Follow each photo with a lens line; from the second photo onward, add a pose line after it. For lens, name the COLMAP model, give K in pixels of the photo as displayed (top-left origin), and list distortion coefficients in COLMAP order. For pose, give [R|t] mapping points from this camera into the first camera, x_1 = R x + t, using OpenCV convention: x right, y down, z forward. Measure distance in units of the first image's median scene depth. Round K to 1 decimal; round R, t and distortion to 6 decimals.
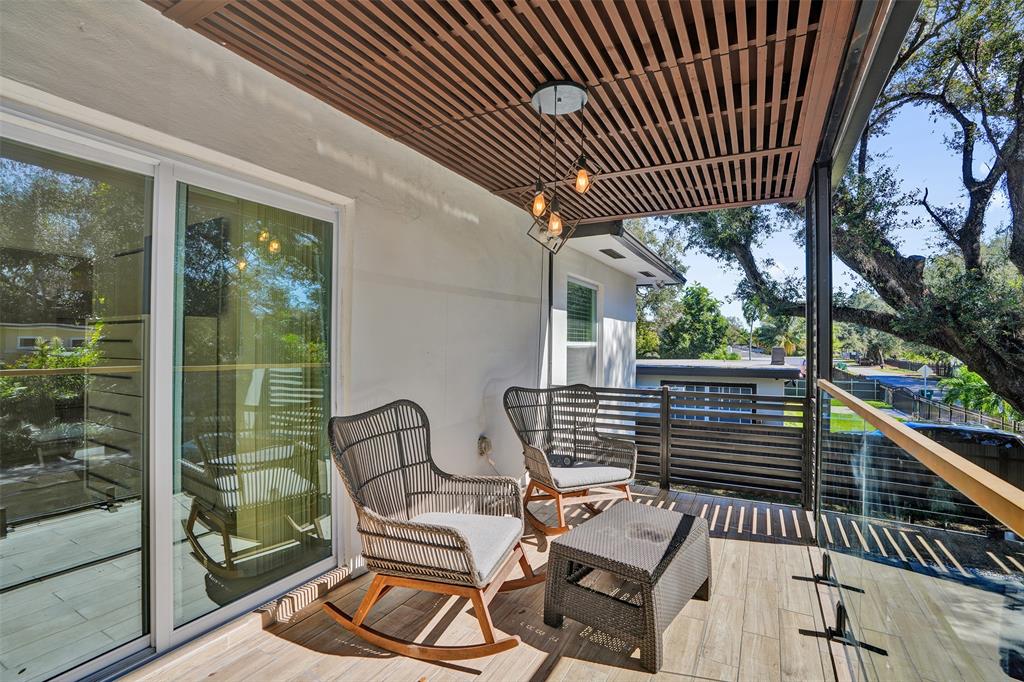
lens RADIAL K [[472.6, 0, 512.0], [0, 472.6, 341.0], [0, 0, 1]] dist [-0.002073, -0.000347]
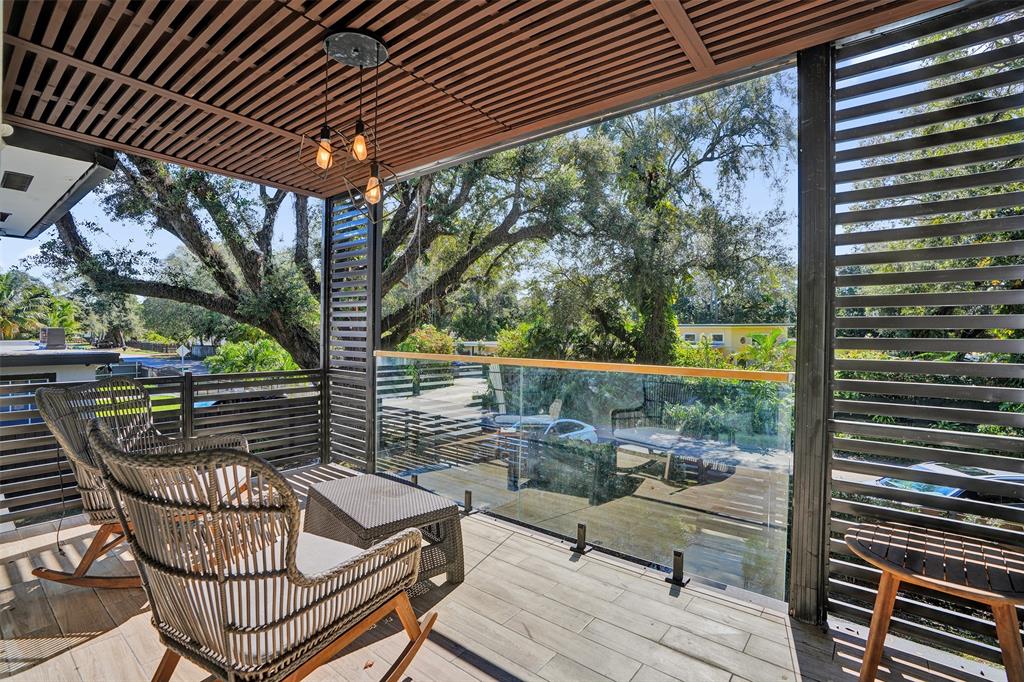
lens RADIAL K [[472.6, 0, 512.0], [0, 472.6, 341.0], [0, 0, 1]] dist [-0.002073, -0.000347]
pose [[0.182338, -0.020857, 0.983015, -0.129337], [-0.016468, 0.999570, 0.024263, 0.004612], [-0.983098, -0.020613, 0.181917, 0.096132]]
